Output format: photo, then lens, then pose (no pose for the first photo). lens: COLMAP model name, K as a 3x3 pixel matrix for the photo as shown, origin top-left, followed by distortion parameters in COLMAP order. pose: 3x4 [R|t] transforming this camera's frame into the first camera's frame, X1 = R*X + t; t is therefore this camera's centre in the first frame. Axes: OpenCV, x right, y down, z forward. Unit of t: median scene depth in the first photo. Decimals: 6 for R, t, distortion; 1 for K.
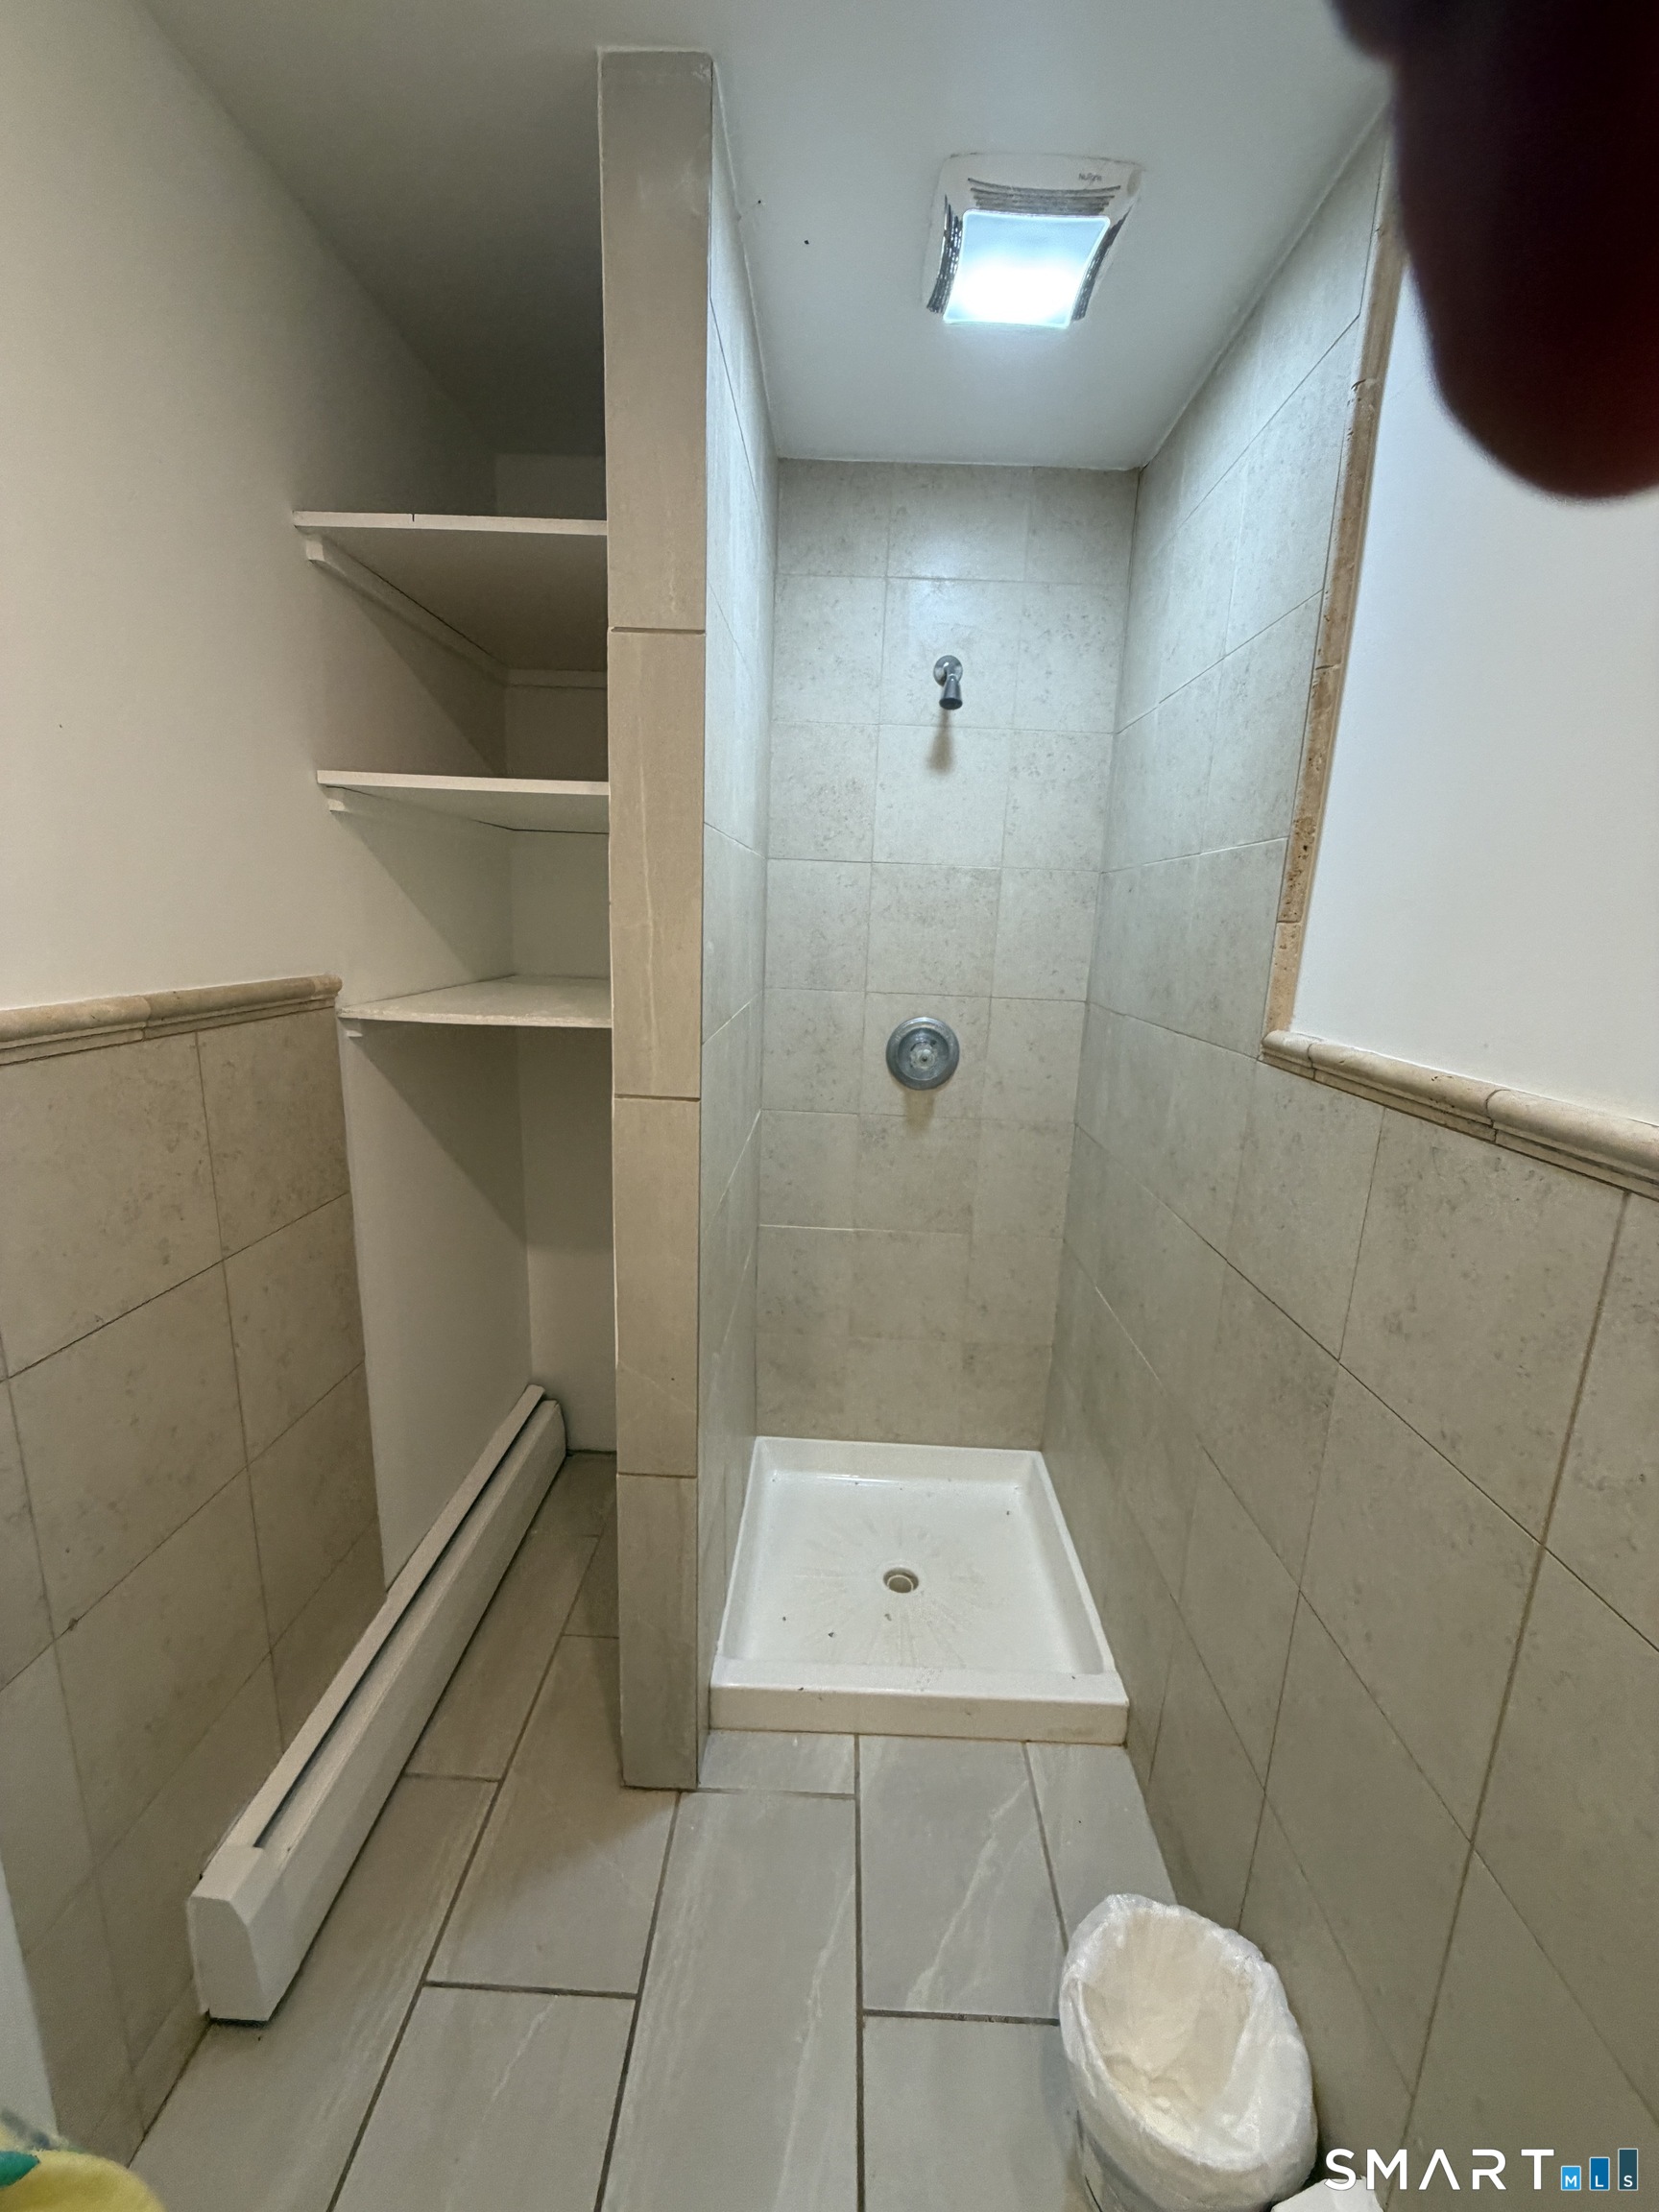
lens RADIAL K [[882.1, 0, 828.8], [0, 882.1, 1102.8], [0, 0, 1]] dist [0.001983, -0.000065]
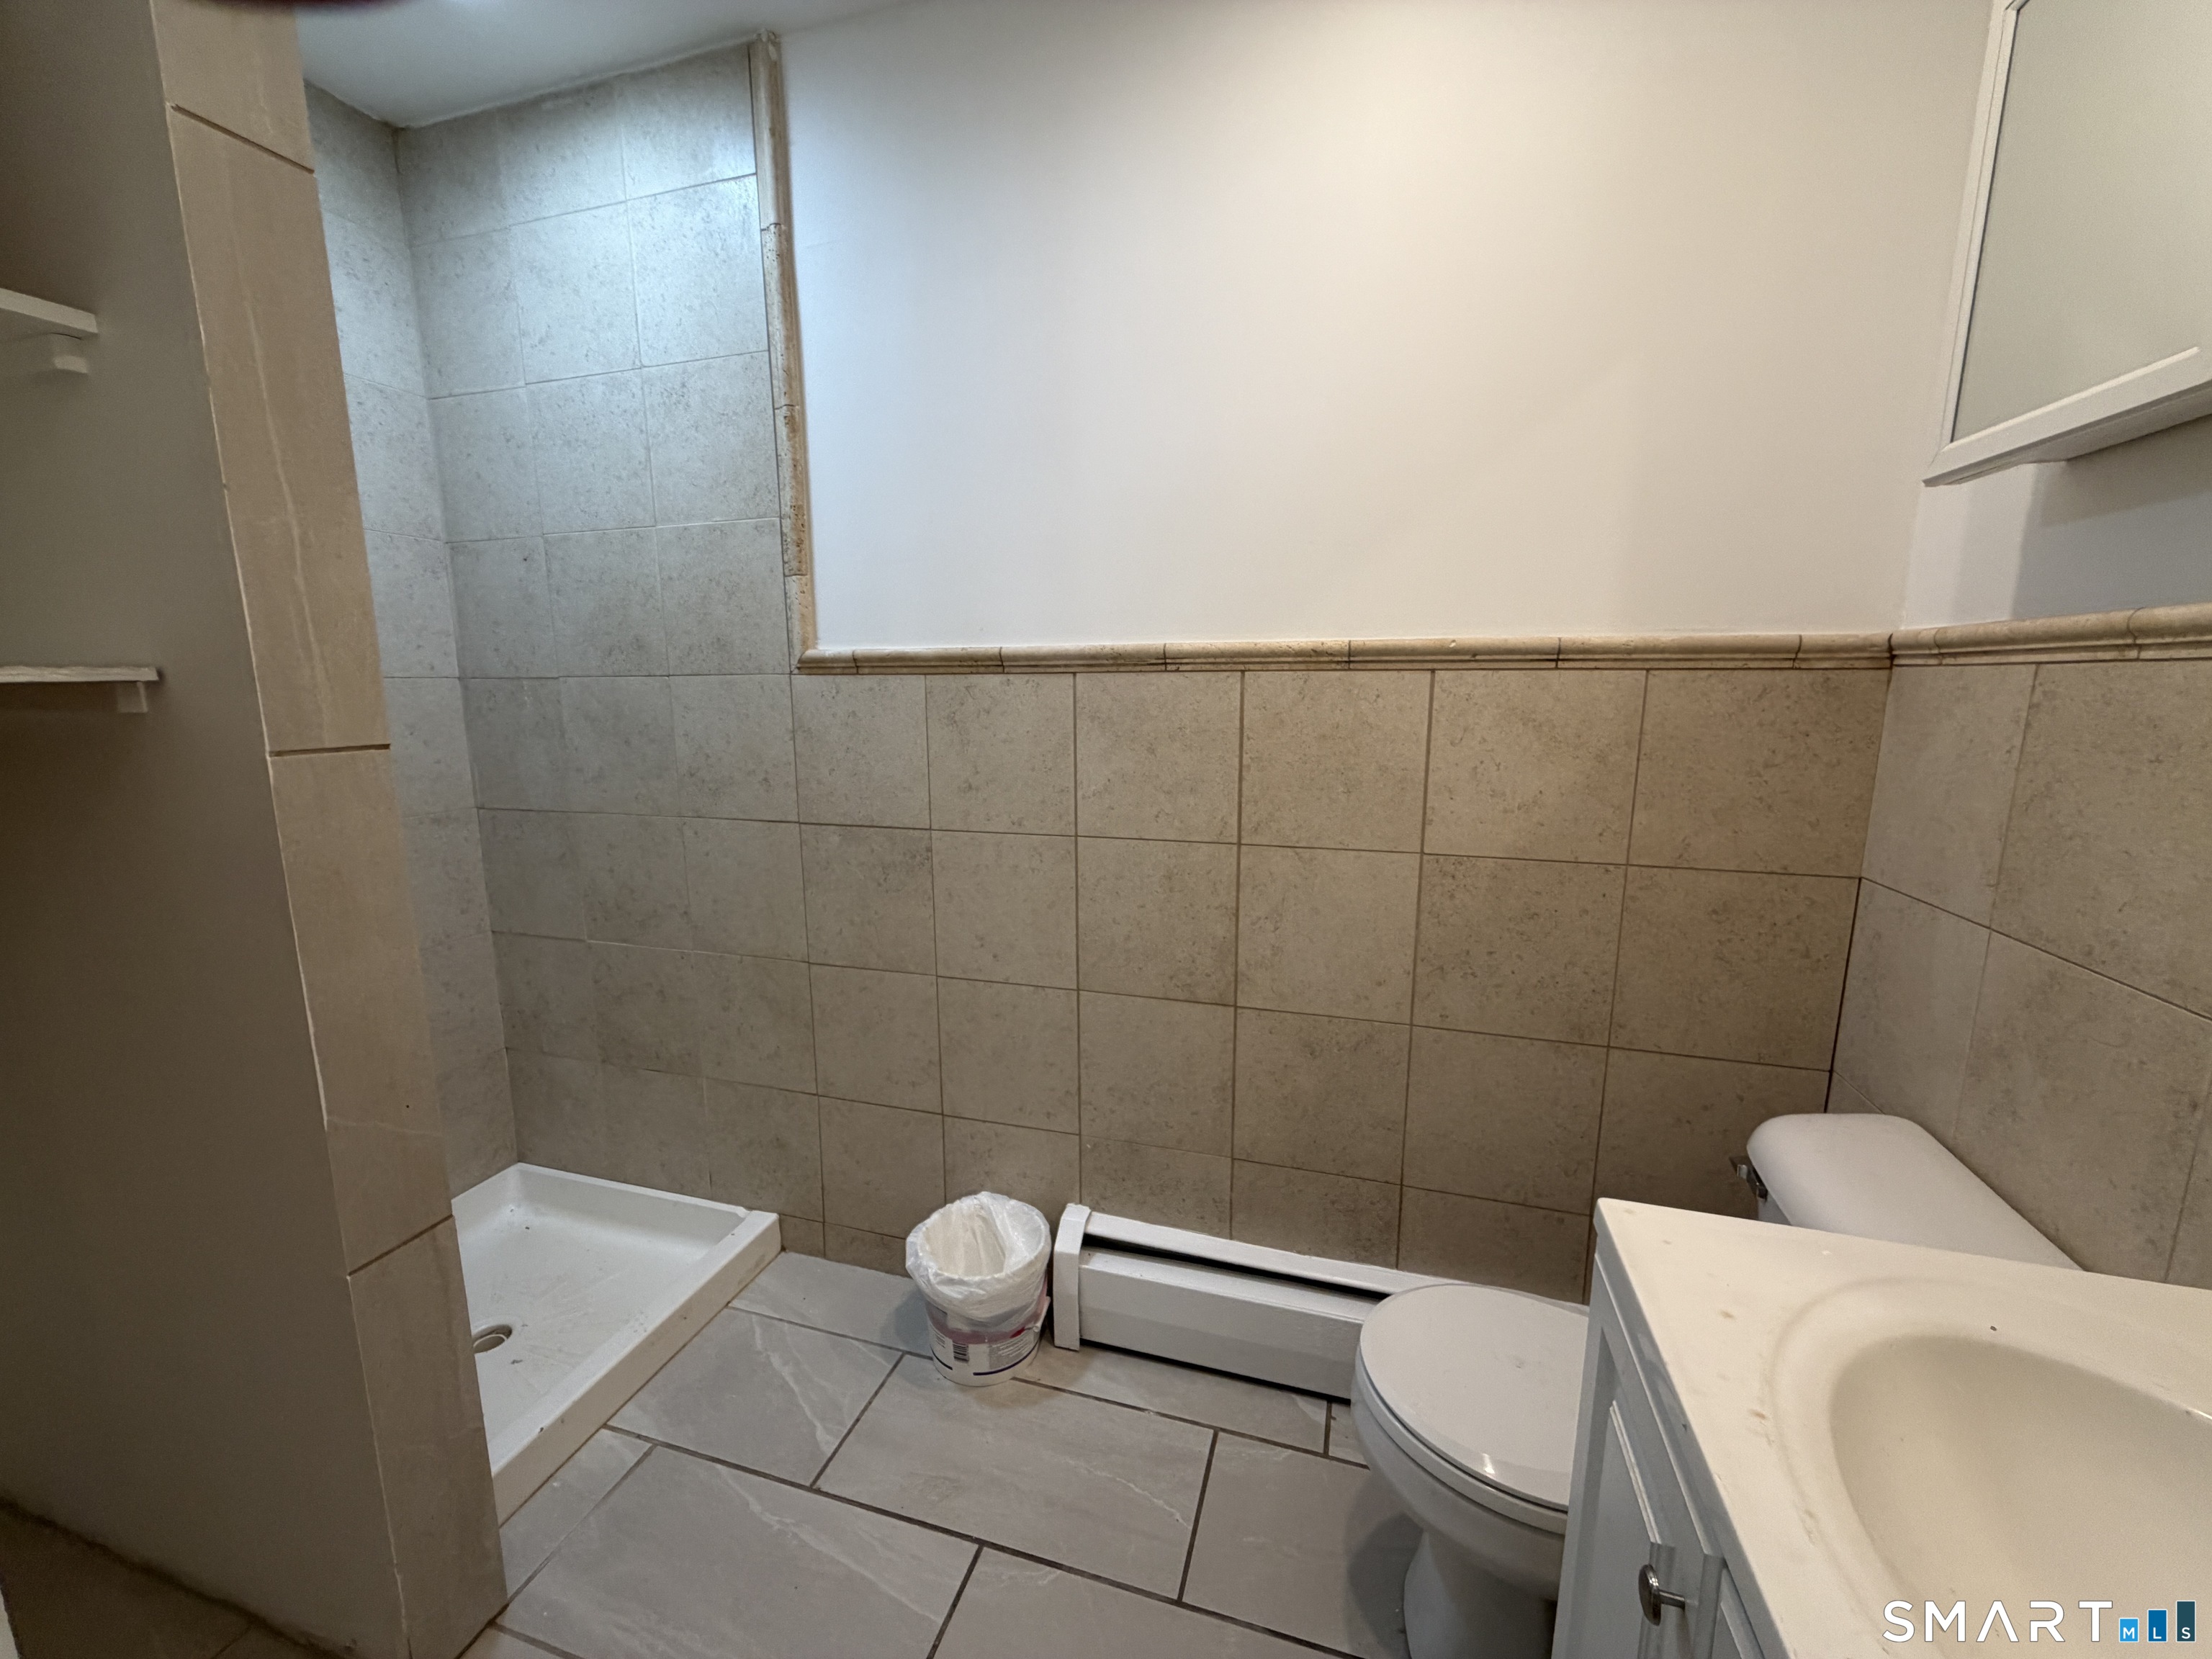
lens RADIAL K [[882.1, 0, 1100.3], [0, 882.1, 830.0], [0, 0, 1]] dist [0.001983, -0.000065]
pose [[0.277115, -0.200390, 0.939708, -0.792191], [0.215104, 0.966125, 0.142590, 0.101981], [-0.936449, 0.162621, 0.310833, 0.133974]]
